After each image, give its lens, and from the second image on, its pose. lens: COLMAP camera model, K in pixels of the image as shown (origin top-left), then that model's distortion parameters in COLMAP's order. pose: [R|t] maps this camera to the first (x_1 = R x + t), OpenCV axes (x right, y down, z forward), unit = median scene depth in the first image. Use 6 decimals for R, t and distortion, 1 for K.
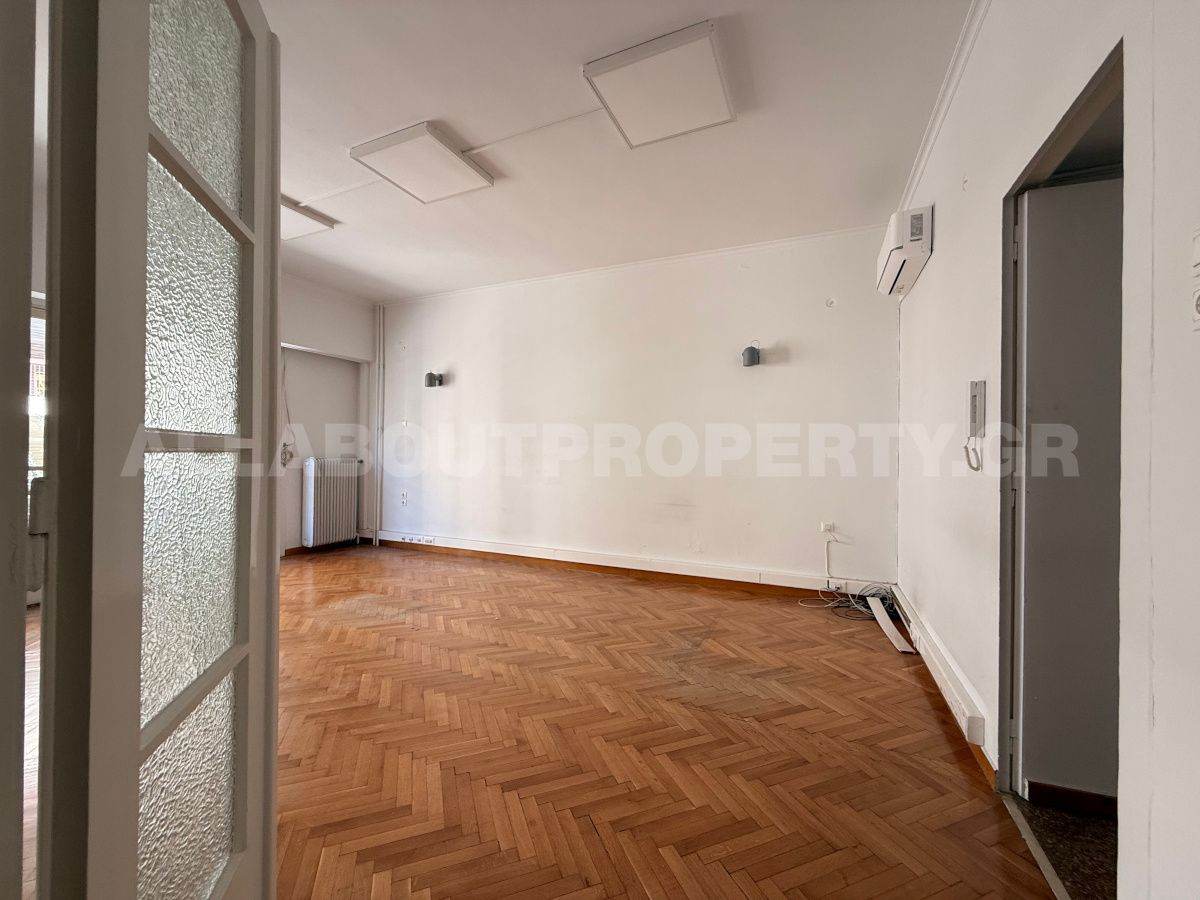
lens RADIAL K [[477.6, 0, 600.0], [0, 477.6, 450.0], [0, 0, 1]] dist [0.001291, -0.000194]
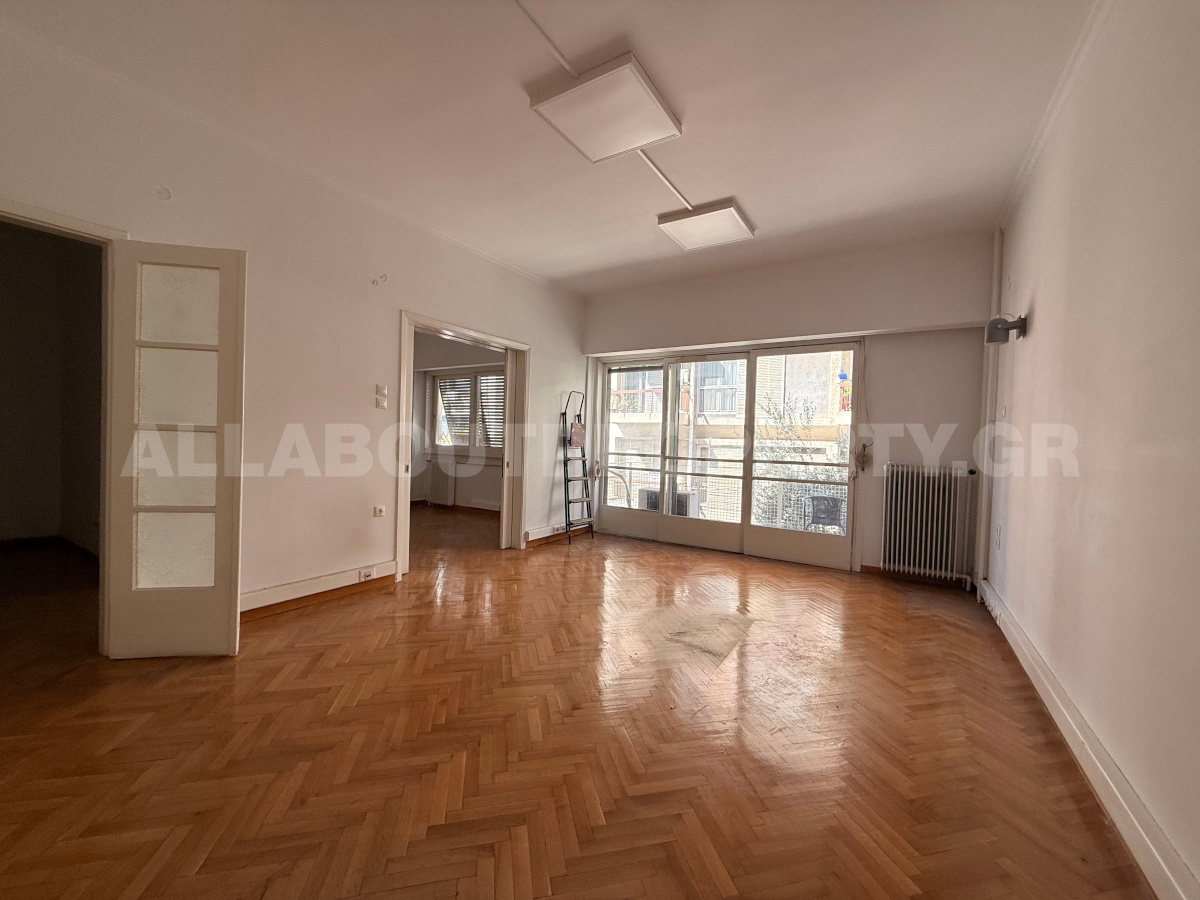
lens RADIAL K [[477.6, 0, 600.0], [0, 477.6, 450.0], [0, 0, 1]] dist [0.001291, -0.000194]
pose [[-0.126525, 0.010652, -0.991906, 0.390771], [-0.028374, 0.999494, 0.014353, -0.000695], [0.991558, 0.029960, -0.126159, 0.873367]]
